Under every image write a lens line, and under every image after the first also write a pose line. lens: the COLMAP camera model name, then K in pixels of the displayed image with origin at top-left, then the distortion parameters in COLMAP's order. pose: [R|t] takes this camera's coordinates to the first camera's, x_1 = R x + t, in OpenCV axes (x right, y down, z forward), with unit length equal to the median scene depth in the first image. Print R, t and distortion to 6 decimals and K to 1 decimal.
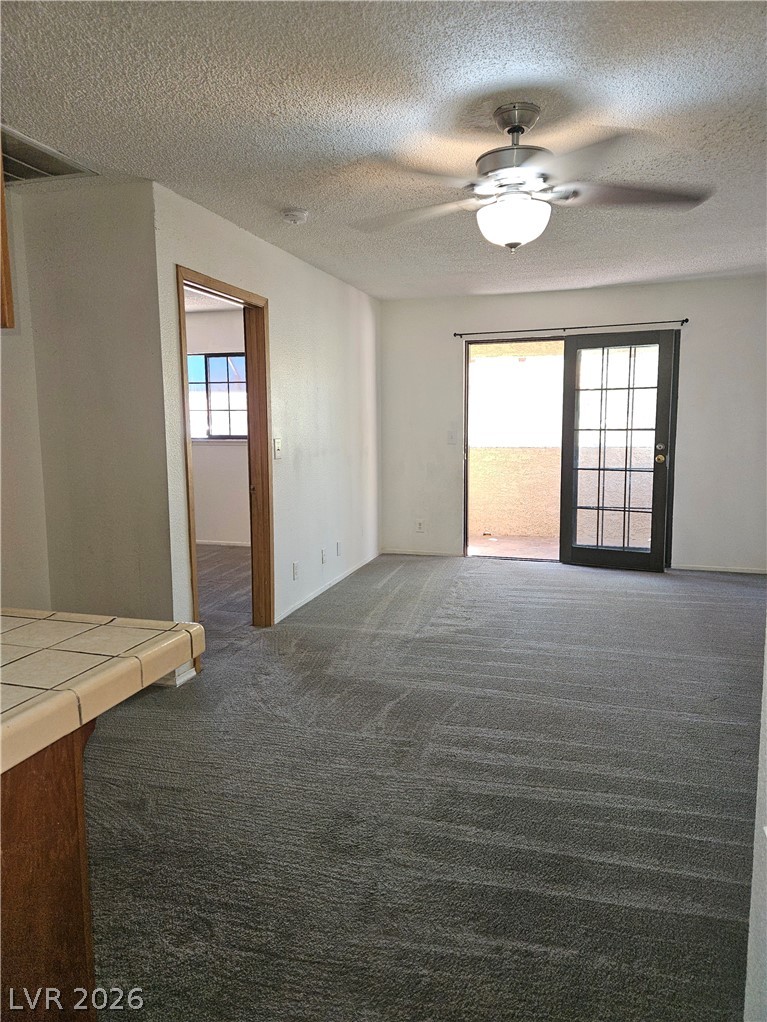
lens RADIAL K [[738.0, 0, 356.2], [0, 738.0, 510.3], [0, 0, 1]] dist [0.064453, -0.045925]
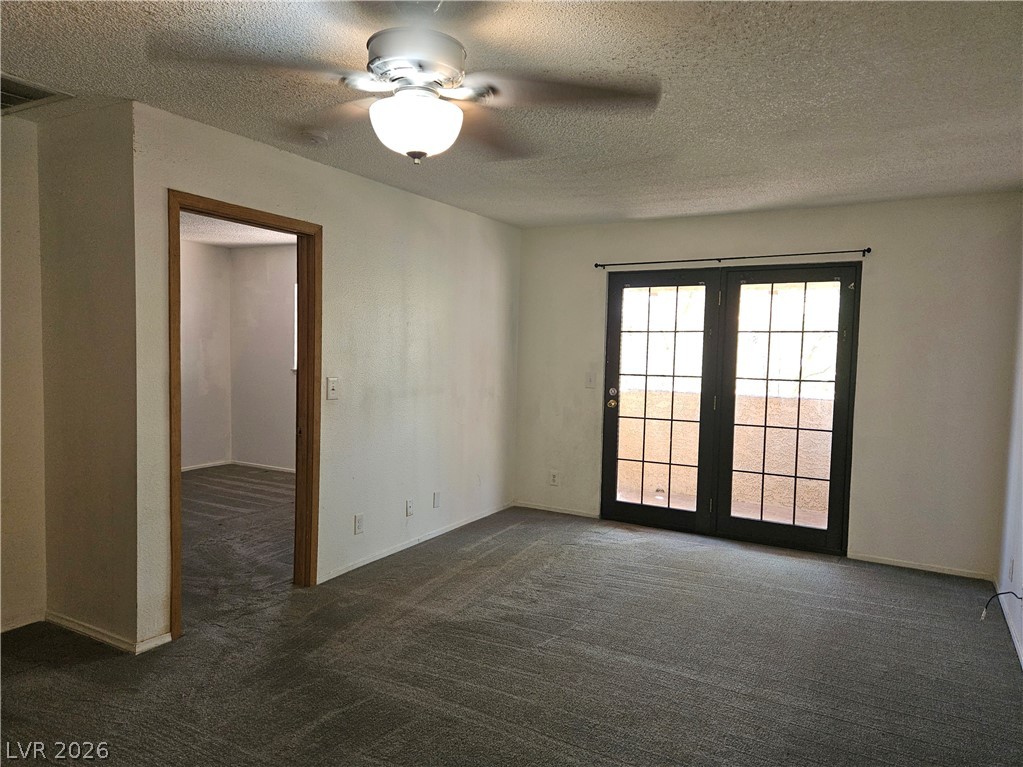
lens RADIAL K [[738.8, 0, 466.9], [0, 738.8, 389.4], [0, 0, 1]] dist [0.064453, -0.045925]
pose [[0.972238, 0.043292, -0.229955, 0.277923], [-0.058367, 0.996540, -0.059164, -0.040007], [0.226598, 0.070944, 0.971401, 0.163476]]
